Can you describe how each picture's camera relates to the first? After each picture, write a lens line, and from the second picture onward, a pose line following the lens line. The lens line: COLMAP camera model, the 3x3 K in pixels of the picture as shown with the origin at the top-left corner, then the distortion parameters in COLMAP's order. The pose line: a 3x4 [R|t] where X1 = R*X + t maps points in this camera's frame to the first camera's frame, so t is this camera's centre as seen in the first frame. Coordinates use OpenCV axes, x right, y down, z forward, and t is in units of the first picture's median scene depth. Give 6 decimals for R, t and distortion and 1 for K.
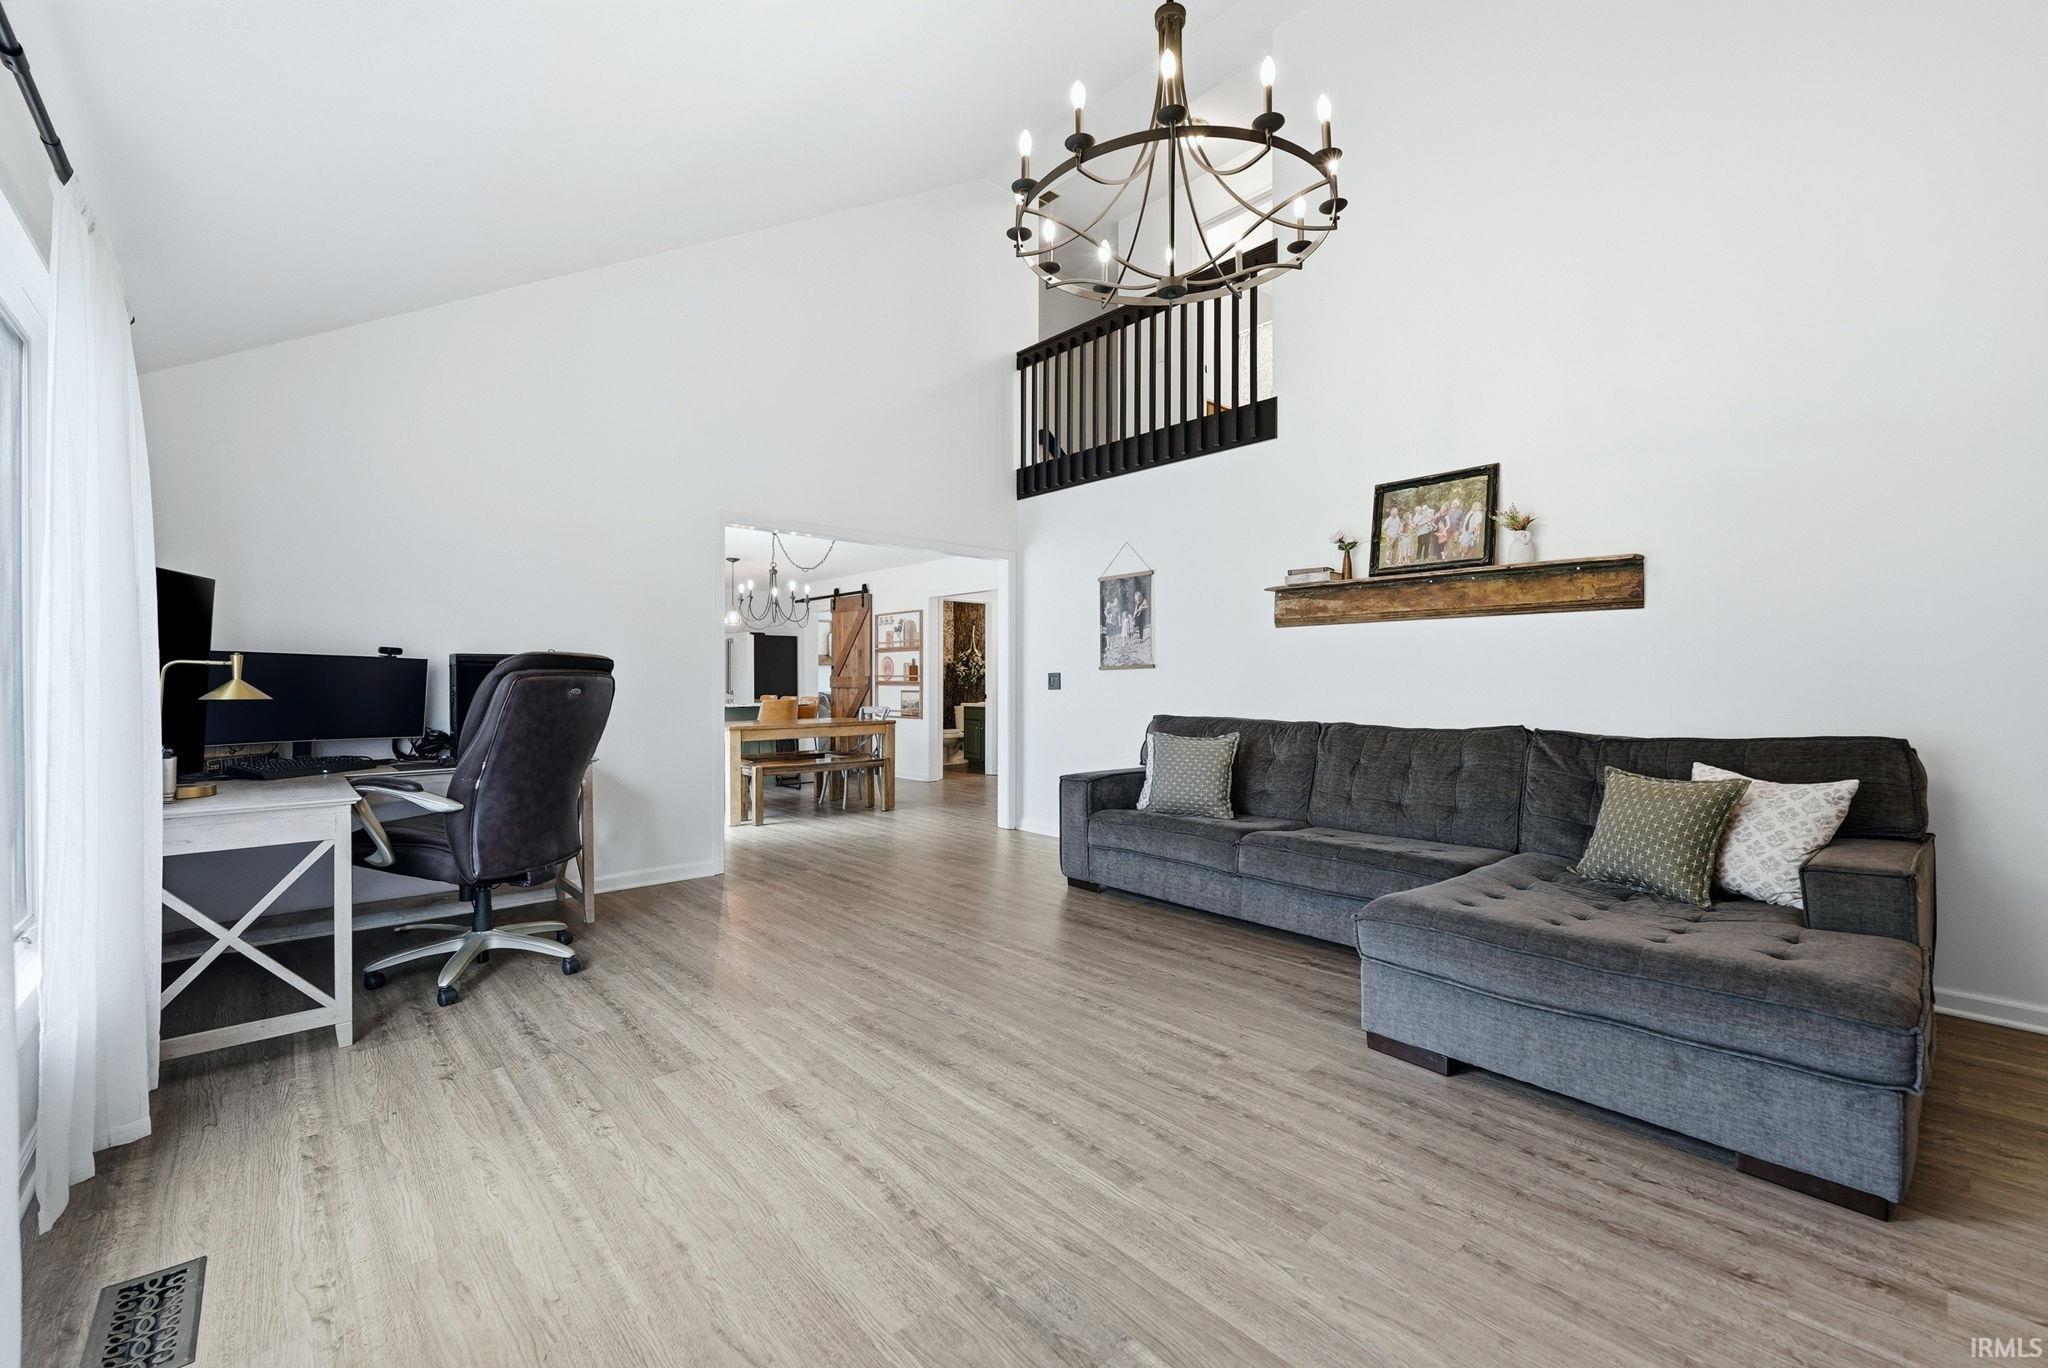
lens RADIAL K [[838.4, 0, 1024.0], [0, 838.4, 684.0], [0, 0, 1]] dist [-0.000804, 0.000027]
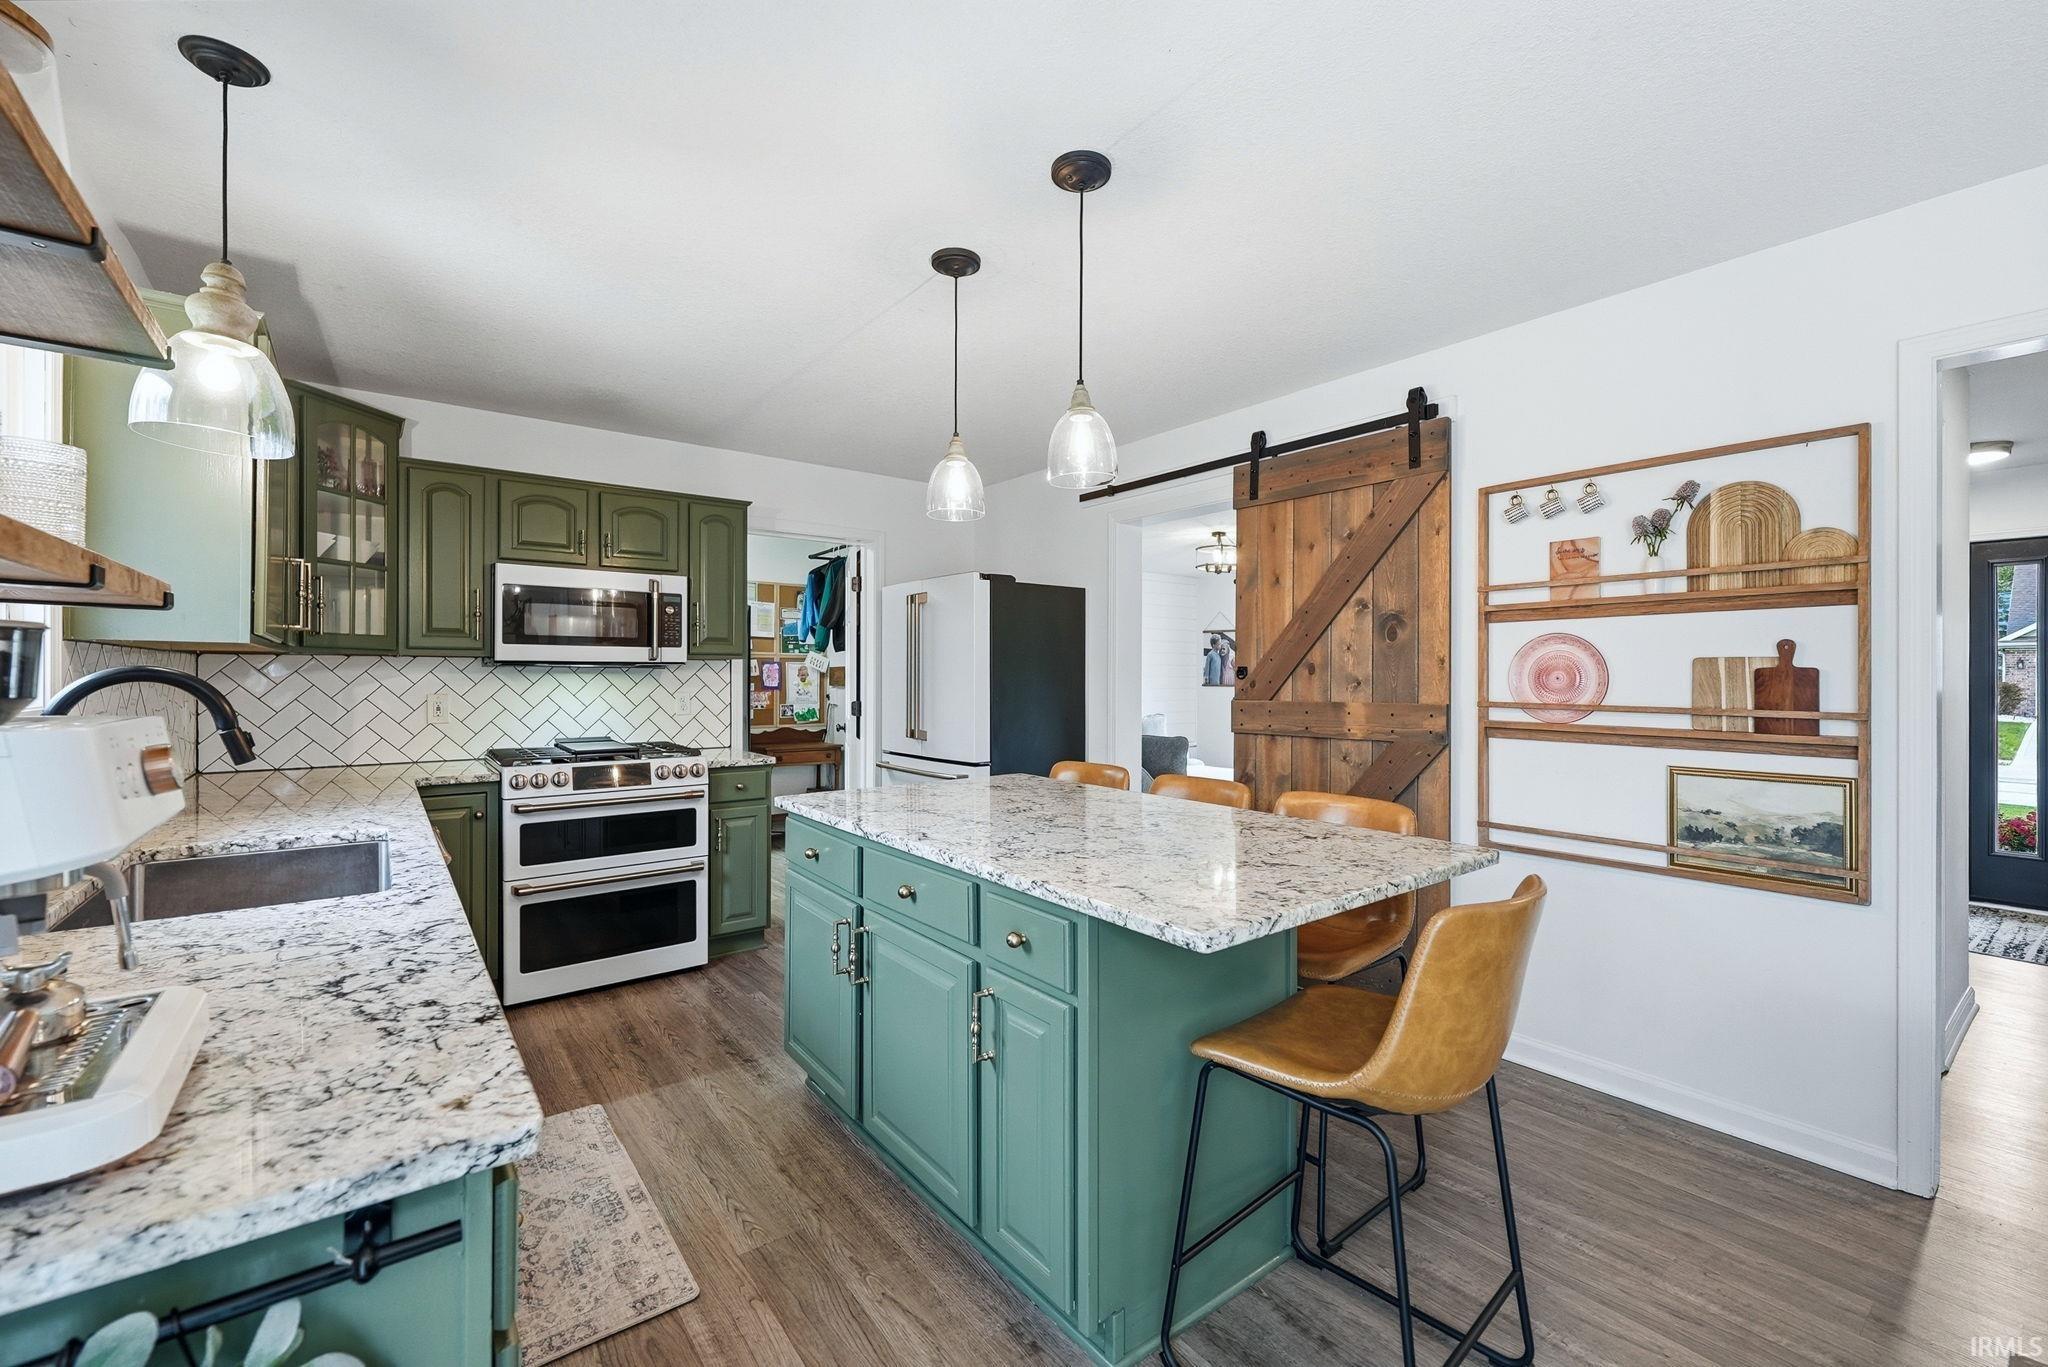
lens RADIAL K [[838.4, 0, 1024.0], [0, 838.4, 683.5], [0, 0, 1]] dist [-0.000804, 0.000027]
pose [[0.997595, 0.003721, -0.069209, -0.311377], [-0.003590, 0.999992, 0.002011, -0.016337], [0.069216, -0.001758, 0.997600, 0.703349]]
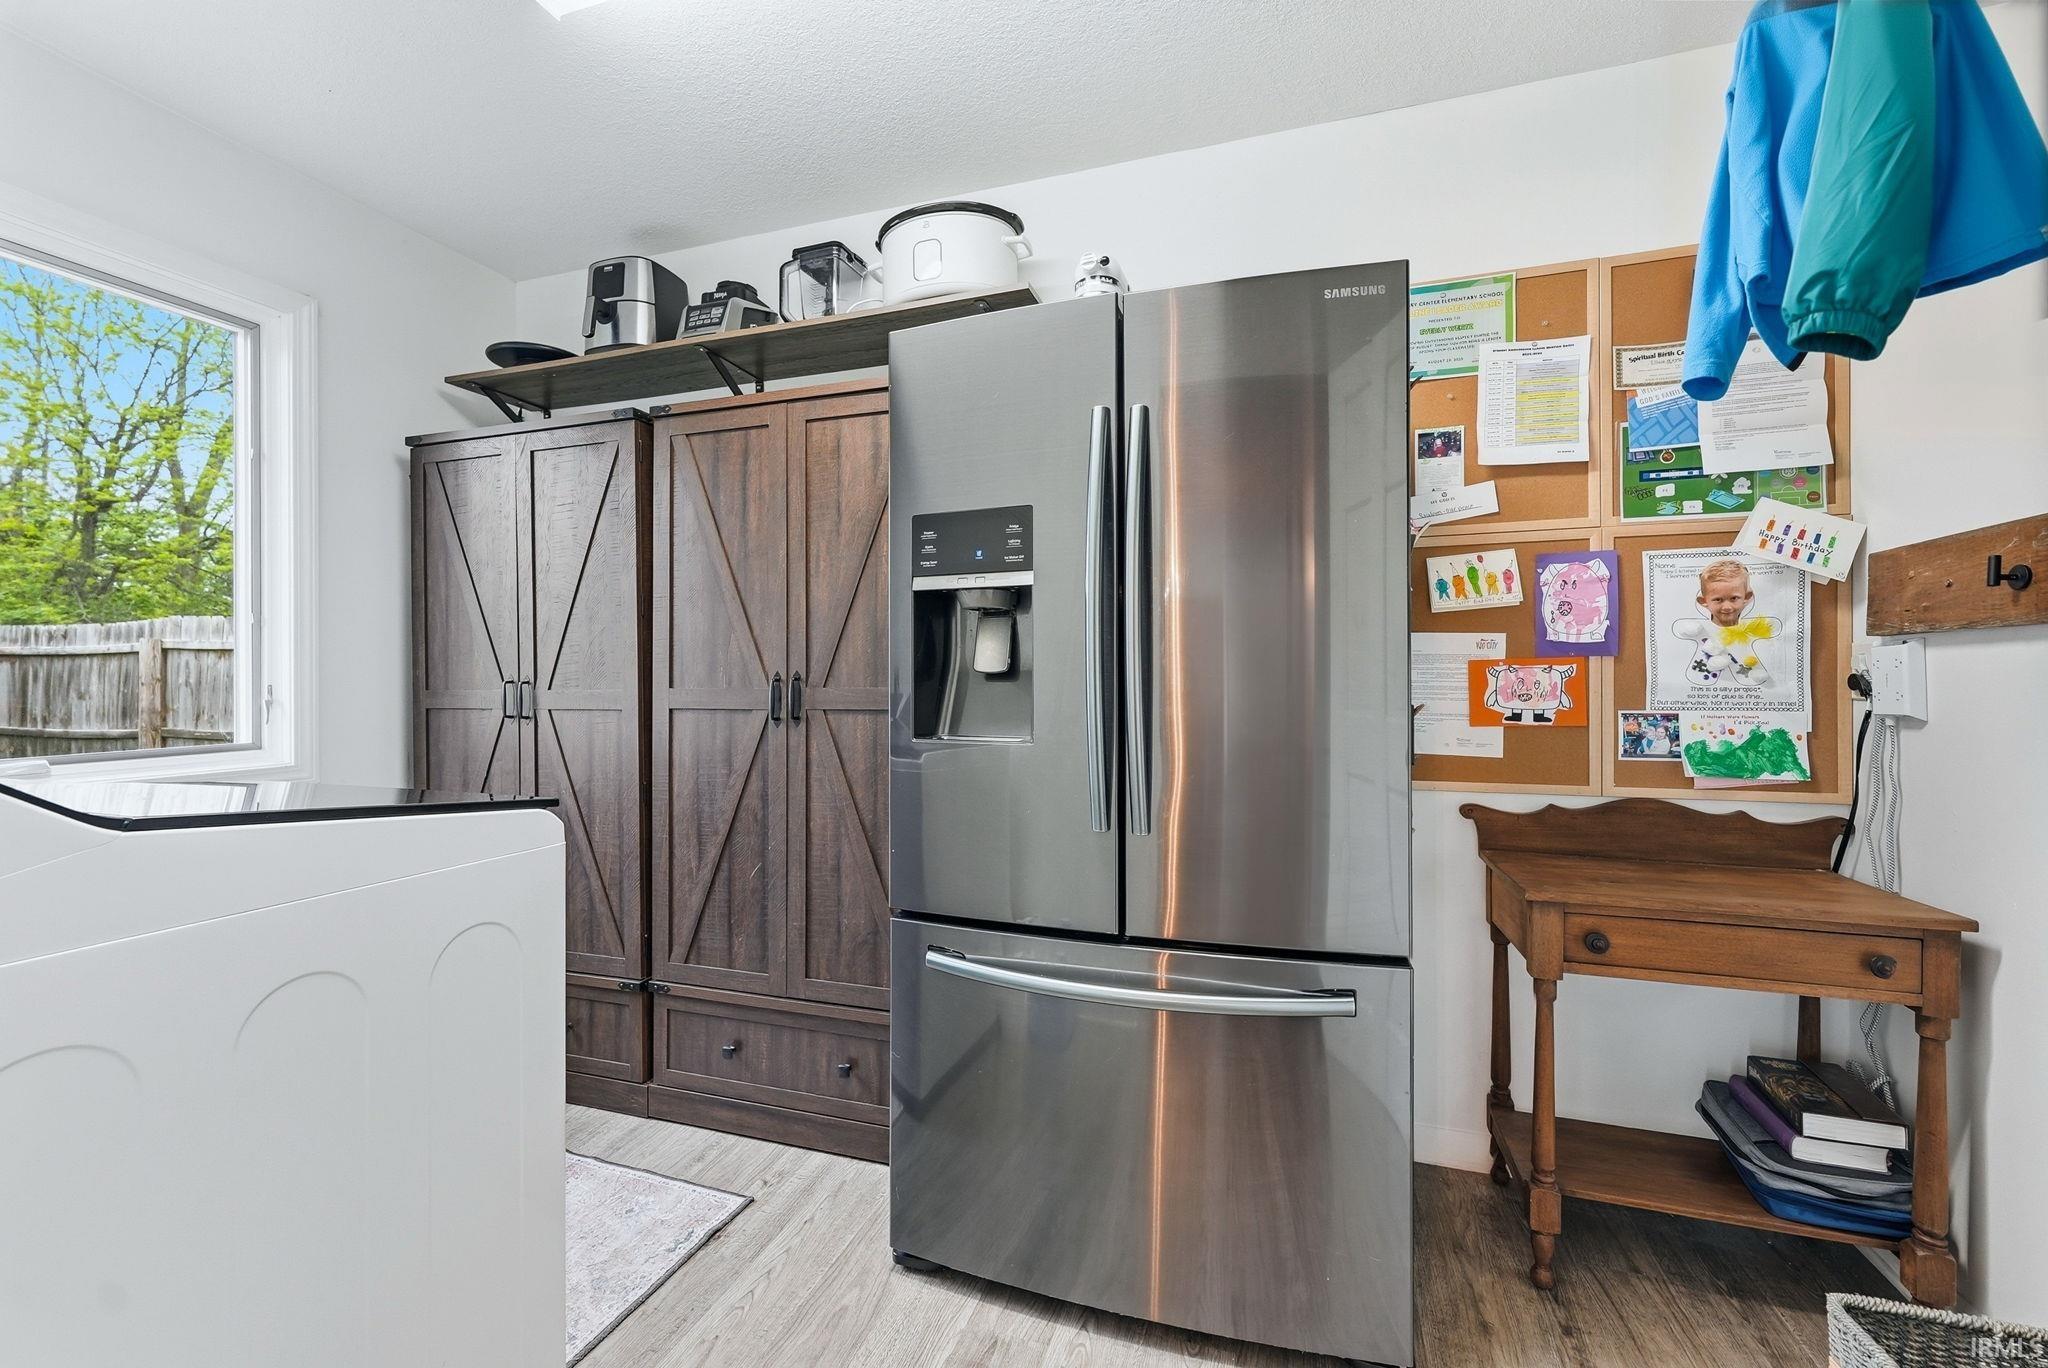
lens RADIAL K [[838.4, 0, 1024.0], [0, 838.4, 684.0], [0, 0, 1]] dist [-0.000804, 0.000027]
pose [[0.501723, -0.005754, -0.865009, -0.408803], [-0.000045, 0.999978, -0.006678, -0.006945], [0.865028, 0.003390, 0.501712, 1.000244]]
